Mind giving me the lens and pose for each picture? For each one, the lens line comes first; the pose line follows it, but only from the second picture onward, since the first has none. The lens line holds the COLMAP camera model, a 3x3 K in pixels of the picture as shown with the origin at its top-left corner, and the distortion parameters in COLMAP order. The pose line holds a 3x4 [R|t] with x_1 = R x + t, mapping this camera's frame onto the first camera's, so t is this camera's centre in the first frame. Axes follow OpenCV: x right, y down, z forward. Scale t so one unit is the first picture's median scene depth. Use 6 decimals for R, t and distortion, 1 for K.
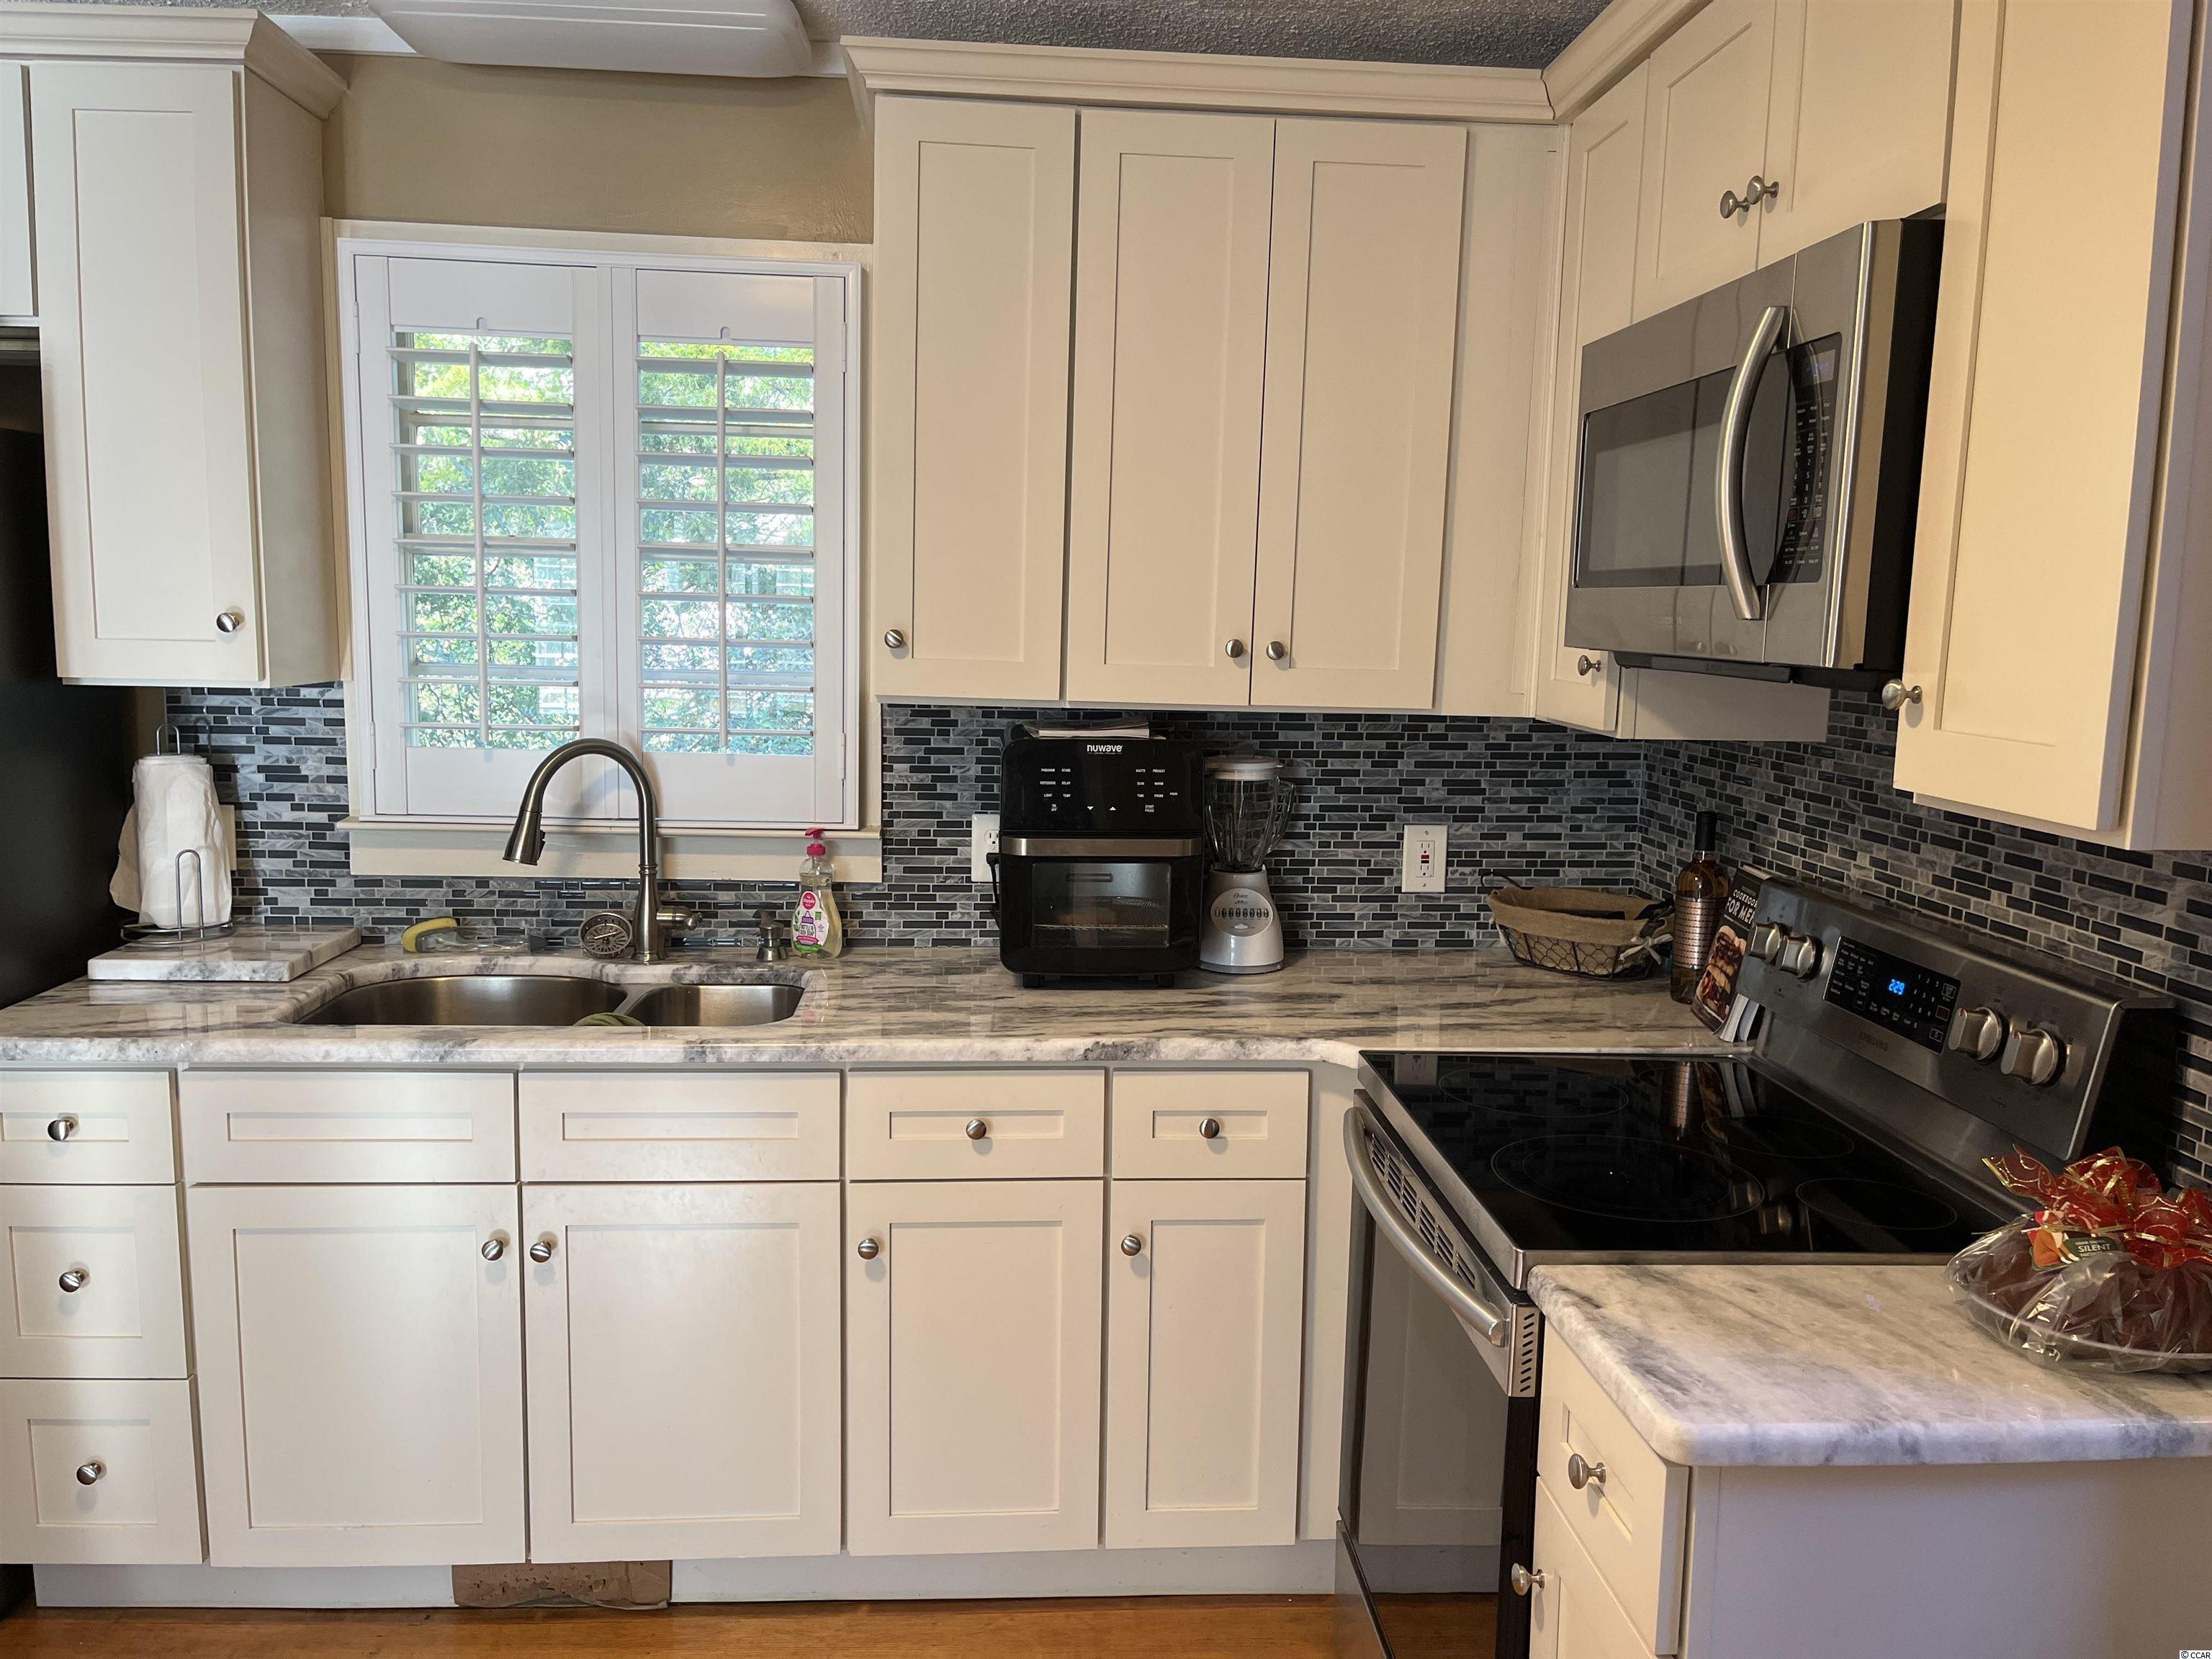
lens RADIAL K [[1694.1, 0, 1101.8], [0, 1694.1, 848.1], [0, 0, 1]] dist [0.069844, -0.095317]
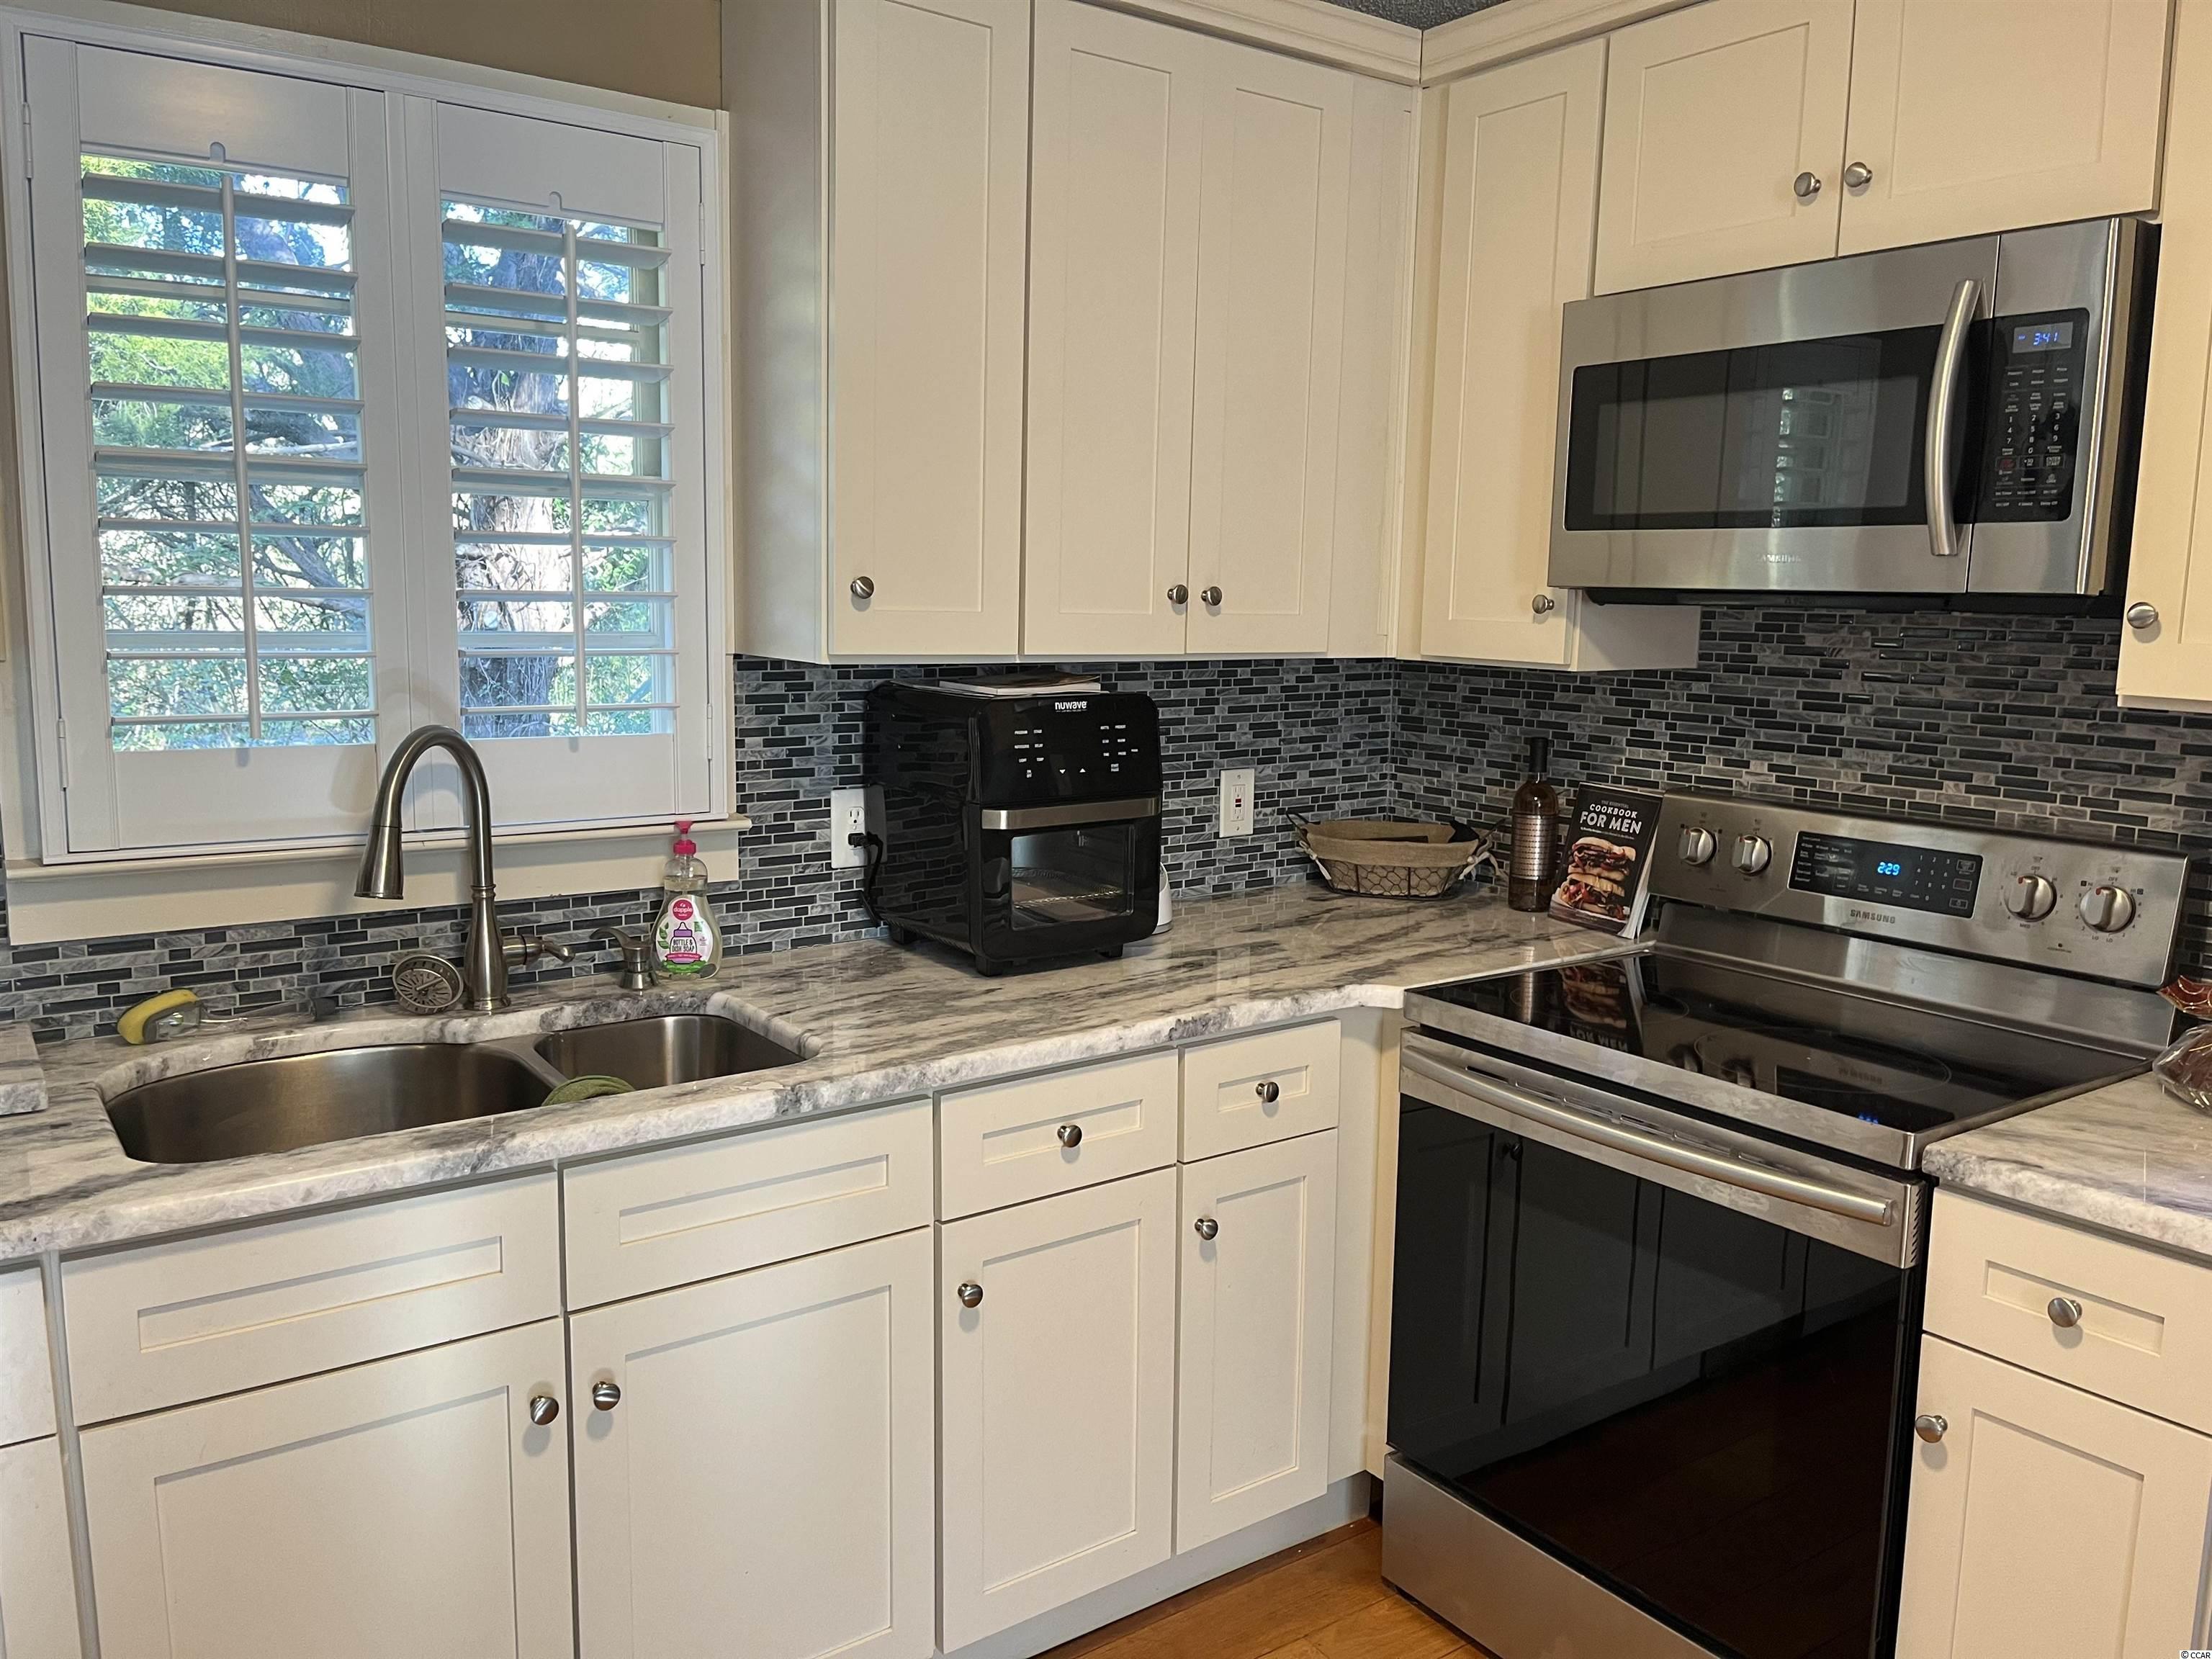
lens RADIAL K [[1694.1, 0, 1107.3], [0, 1694.1, 832.5], [0, 0, 1]] dist [0.069844, -0.095317]
pose [[0.849617, -0.086267, 0.520296, -0.463753], [0.077632, 0.996242, 0.038411, -0.023962], [-0.521655, 0.007757, 0.853121, 0.206291]]
